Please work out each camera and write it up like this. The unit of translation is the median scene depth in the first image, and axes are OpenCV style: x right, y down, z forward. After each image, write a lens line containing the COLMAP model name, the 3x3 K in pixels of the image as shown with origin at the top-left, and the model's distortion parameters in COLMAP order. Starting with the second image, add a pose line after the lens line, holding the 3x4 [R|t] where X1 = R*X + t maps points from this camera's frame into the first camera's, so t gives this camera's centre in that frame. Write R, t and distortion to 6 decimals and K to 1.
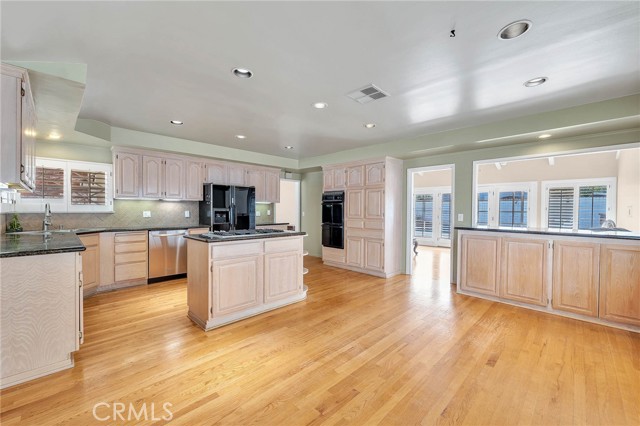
lens RADIAL K [[259.3, 0, 319.3], [0, 259.3, 214.3], [0, 0, 1]] dist [-0.000477, 0.000311]
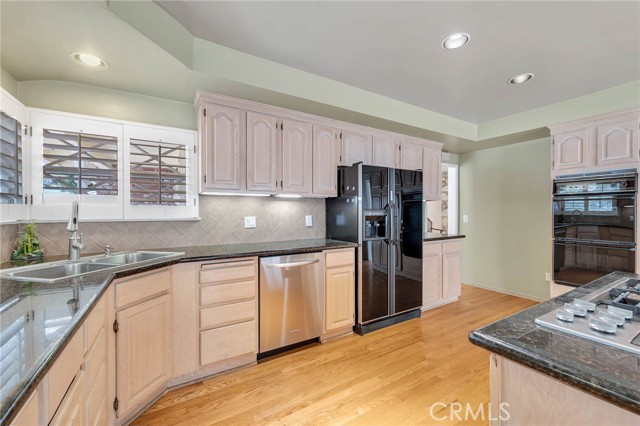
lens RADIAL K [[259.3, 0, 318.5], [0, 259.3, 212.8], [0, 0, 1]] dist [-0.000477, 0.000311]
pose [[0.971087, -0.008503, -0.238576, -0.426337], [0.004453, 0.999837, -0.017508, -0.011218], [0.238686, 0.015939, 0.970966, 0.539389]]
